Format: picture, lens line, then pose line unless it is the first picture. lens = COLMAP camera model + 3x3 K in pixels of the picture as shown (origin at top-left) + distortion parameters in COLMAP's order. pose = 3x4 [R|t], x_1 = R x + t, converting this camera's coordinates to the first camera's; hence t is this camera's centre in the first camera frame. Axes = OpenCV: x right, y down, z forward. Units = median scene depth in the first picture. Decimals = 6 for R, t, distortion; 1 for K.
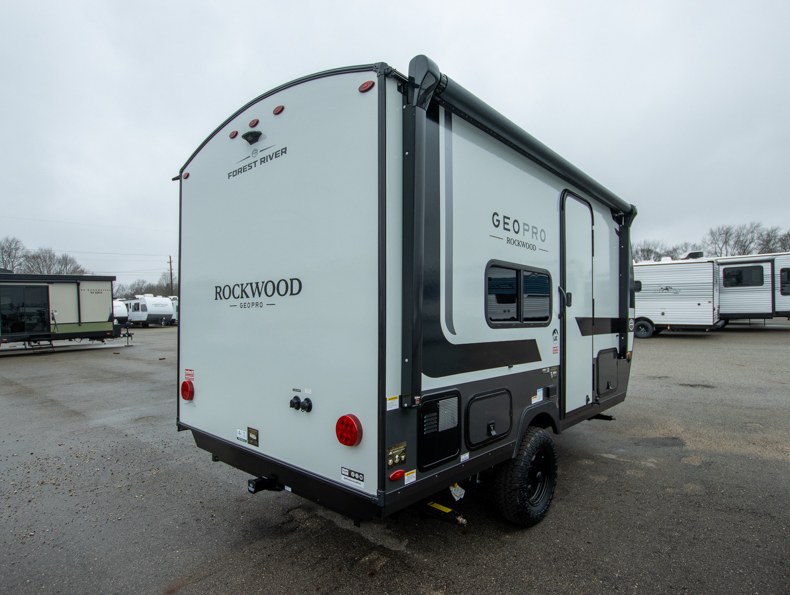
lens RADIAL K [[442.1, 0, 395.1], [0, 442.1, 305.6], [0, 0, 1]] dist [-0.030959, 0.000101]
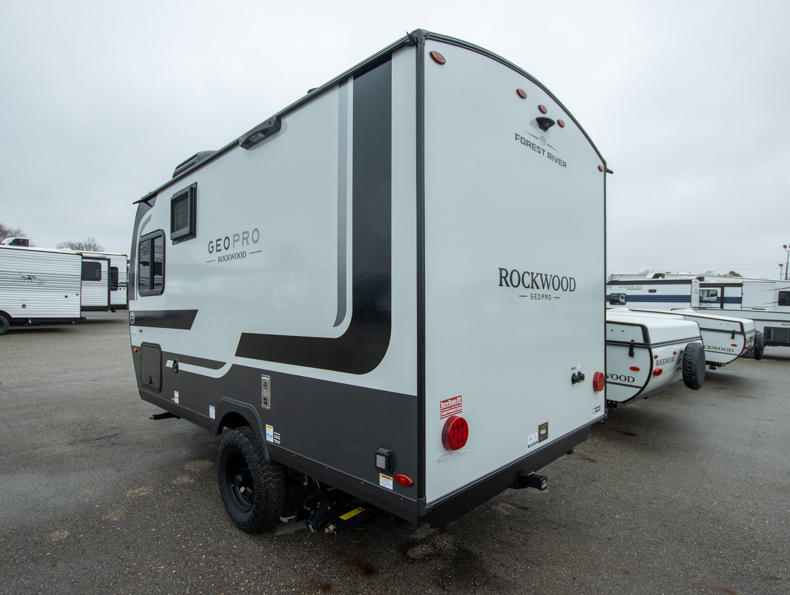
lens RADIAL K [[442.1, 0, 395.1], [0, 442.1, 305.6], [0, 0, 1]] dist [-0.030959, 0.000101]
pose [[0.030729, 0.010112, 0.999477, -1.171893], [-0.026490, 0.999606, -0.009299, 0.031704], [-0.999177, -0.026191, 0.030985, 1.167024]]
